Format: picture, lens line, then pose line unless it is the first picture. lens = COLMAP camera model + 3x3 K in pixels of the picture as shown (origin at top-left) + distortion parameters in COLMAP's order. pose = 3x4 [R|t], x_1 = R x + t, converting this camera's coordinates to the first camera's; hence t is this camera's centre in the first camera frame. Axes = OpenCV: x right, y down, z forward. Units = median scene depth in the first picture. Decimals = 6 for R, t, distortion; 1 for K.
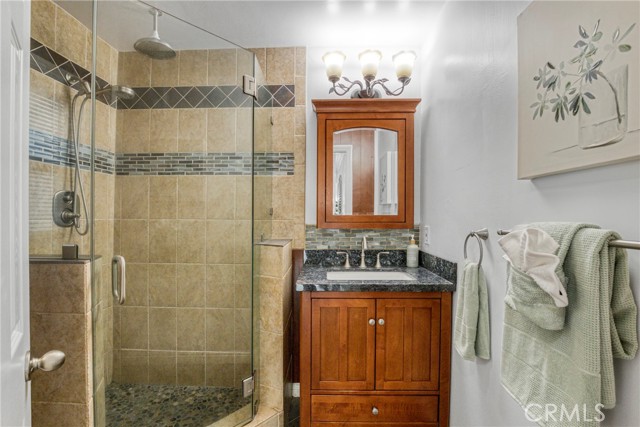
lens RADIAL K [[299.1, 0, 321.0], [0, 299.1, 218.7], [0, 0, 1]] dist [-0.014099, 0.000512]
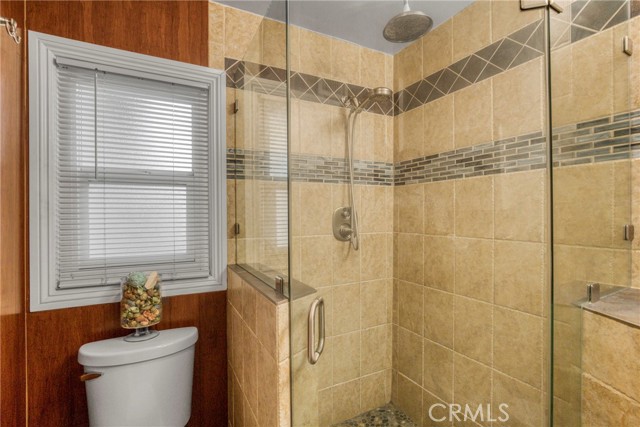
lens RADIAL K [[293.5, 0, 307.7], [0, 293.5, 213.0], [0, 0, 1]] dist [-0.017238, 0.000704]
pose [[0.479917, -0.007537, -0.877281, -0.004826], [-0.004976, 0.999924, -0.011313, -0.049396], [0.877300, 0.009795, 0.479843, 0.314327]]
